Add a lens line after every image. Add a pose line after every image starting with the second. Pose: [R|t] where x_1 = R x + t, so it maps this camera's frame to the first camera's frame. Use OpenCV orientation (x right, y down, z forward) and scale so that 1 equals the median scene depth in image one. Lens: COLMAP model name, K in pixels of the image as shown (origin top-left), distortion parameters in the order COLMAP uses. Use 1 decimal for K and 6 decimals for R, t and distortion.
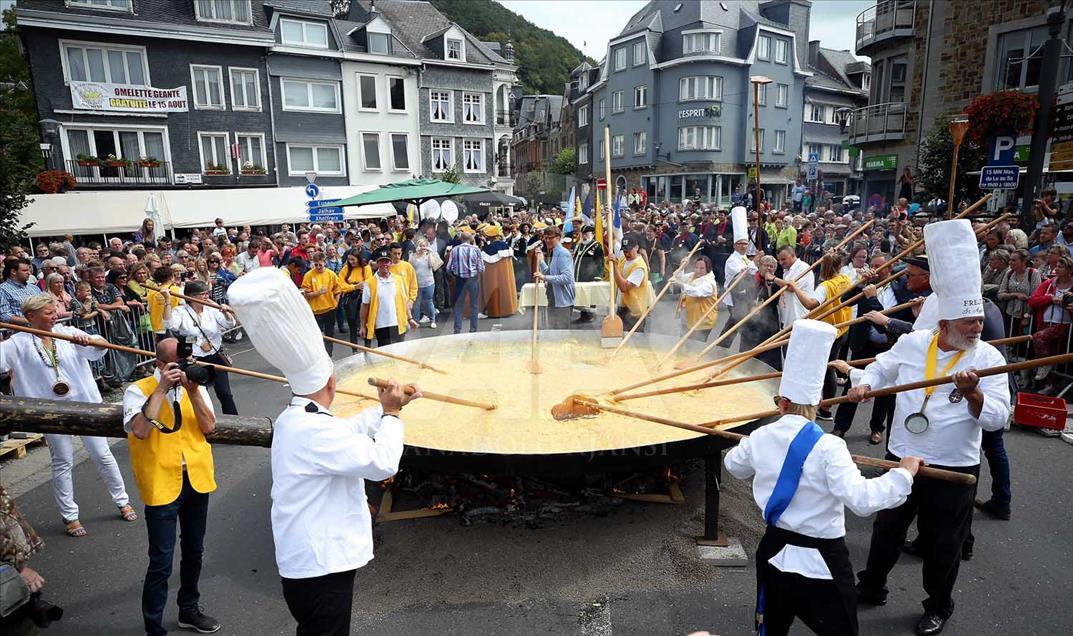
lens RADIAL K [[720.0, 0, 535.4], [0, 720.0, 355.2], [0, 0, 1]] dist [-0.005646, 0.011126]
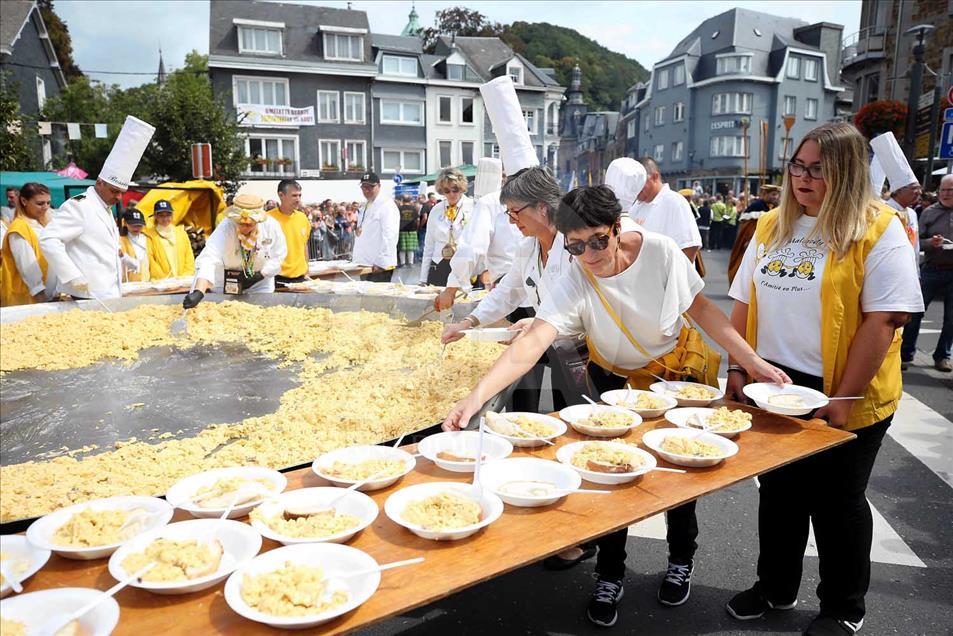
lens RADIAL K [[715.1, 0, 471.0], [0, 715.1, 318.1], [0, 0, 1]] dist [-0.006157, 0.026791]
pose [[0.980915, 0.044203, -0.189346, 0.070846], [-0.057115, 0.996360, -0.063283, 0.083370], [0.185860, 0.072890, 0.979869, -0.213535]]
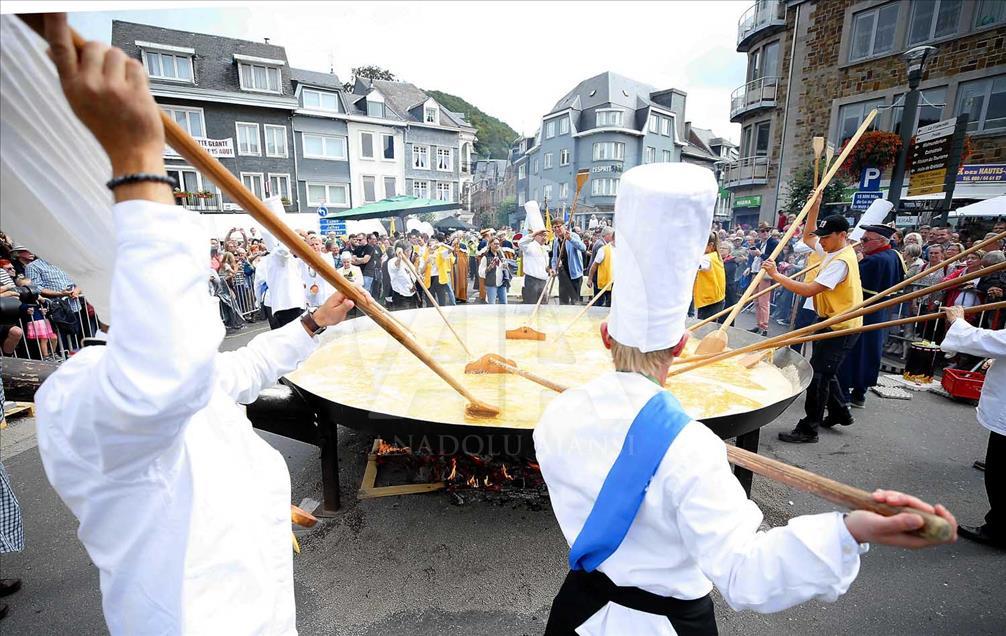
lens RADIAL K [[490.4, 0, 485.2], [0, 490.4, 360.2], [0, 0, 1]] dist [-0.037025, 0.004649]
pose [[0.999874, 0.013397, 0.008565, -0.013148], [-0.013648, 0.999456, 0.030028, 0.007423], [-0.008158, -0.030141, 0.999512, 0.074227]]
